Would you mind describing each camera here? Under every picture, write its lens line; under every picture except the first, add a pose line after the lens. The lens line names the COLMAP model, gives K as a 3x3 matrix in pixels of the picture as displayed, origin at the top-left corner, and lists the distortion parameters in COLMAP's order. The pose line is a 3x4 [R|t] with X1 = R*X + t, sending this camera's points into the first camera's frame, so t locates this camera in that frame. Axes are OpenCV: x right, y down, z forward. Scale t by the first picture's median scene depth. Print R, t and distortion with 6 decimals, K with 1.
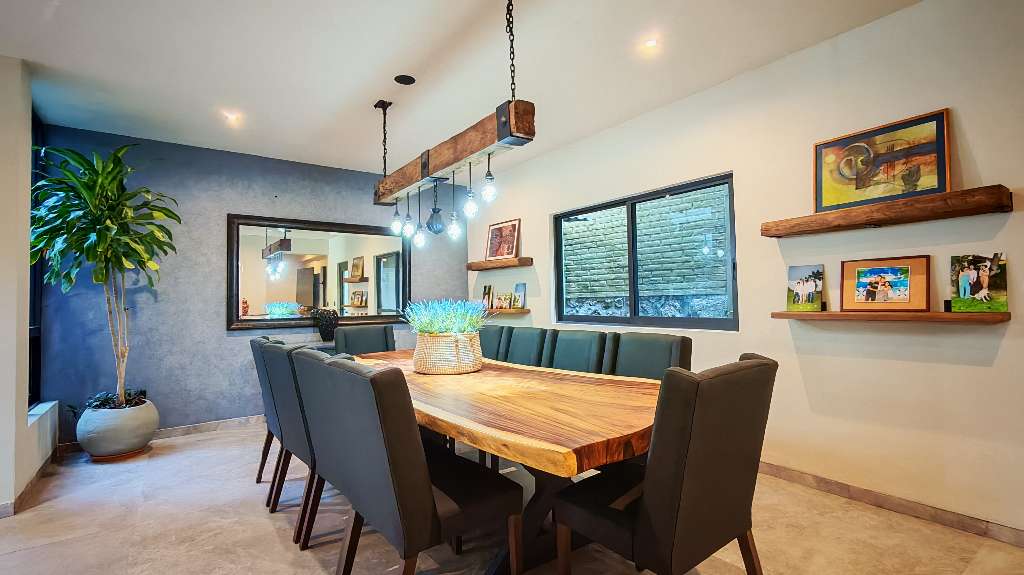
lens RADIAL K [[473.0, 0, 514.0], [0, 473.0, 284.7], [0, 0, 1]] dist [0.001245, 0.000164]
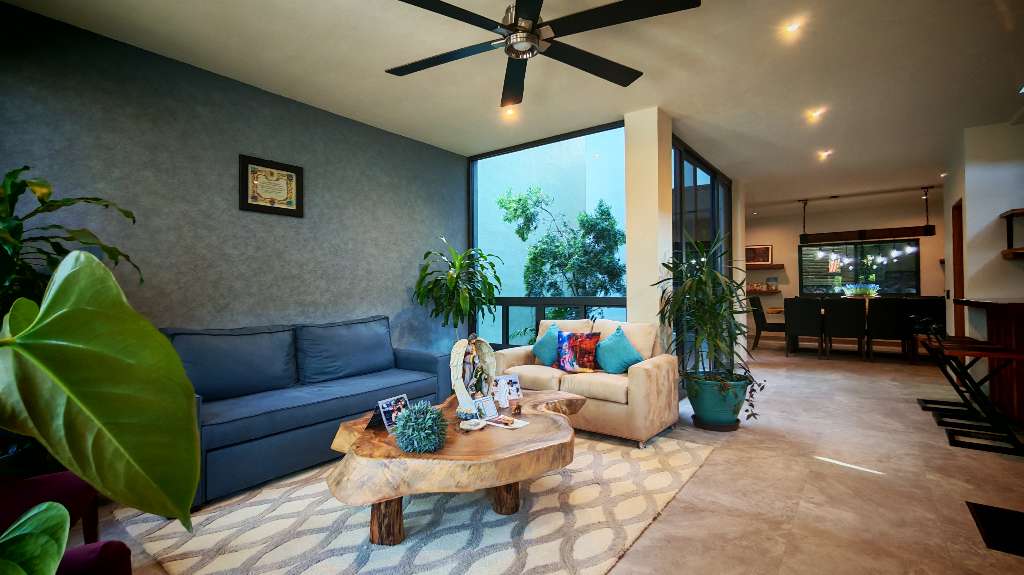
lens RADIAL K [[473.0, 0, 514.0], [0, 473.0, 284.7], [0, 0, 1]] dist [0.001245, 0.000164]
pose [[0.957575, 0.011859, 0.287939, -1.608878], [-0.017277, 0.999718, 0.016282, 0.012721], [-0.287664, -0.020566, 0.957510, -0.585096]]
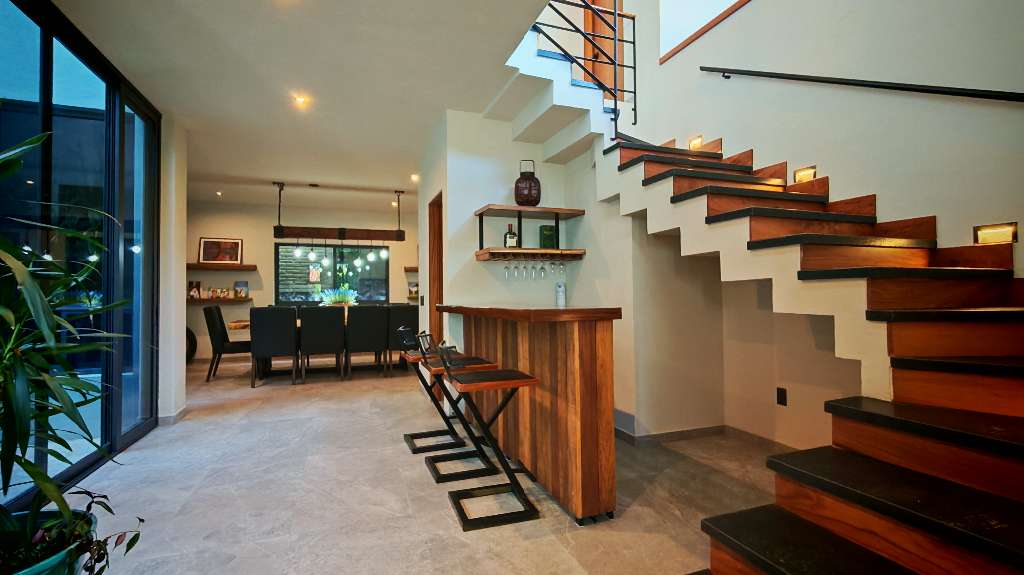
lens RADIAL K [[473.0, 0, 514.0], [0, 473.0, 284.7], [0, 0, 1]] dist [0.001245, 0.000164]
pose [[0.282866, 0.035553, 0.958500, -1.226297], [-0.027765, 0.999198, -0.028868, 0.027403], [-0.958757, -0.018447, 0.283626, -0.284740]]
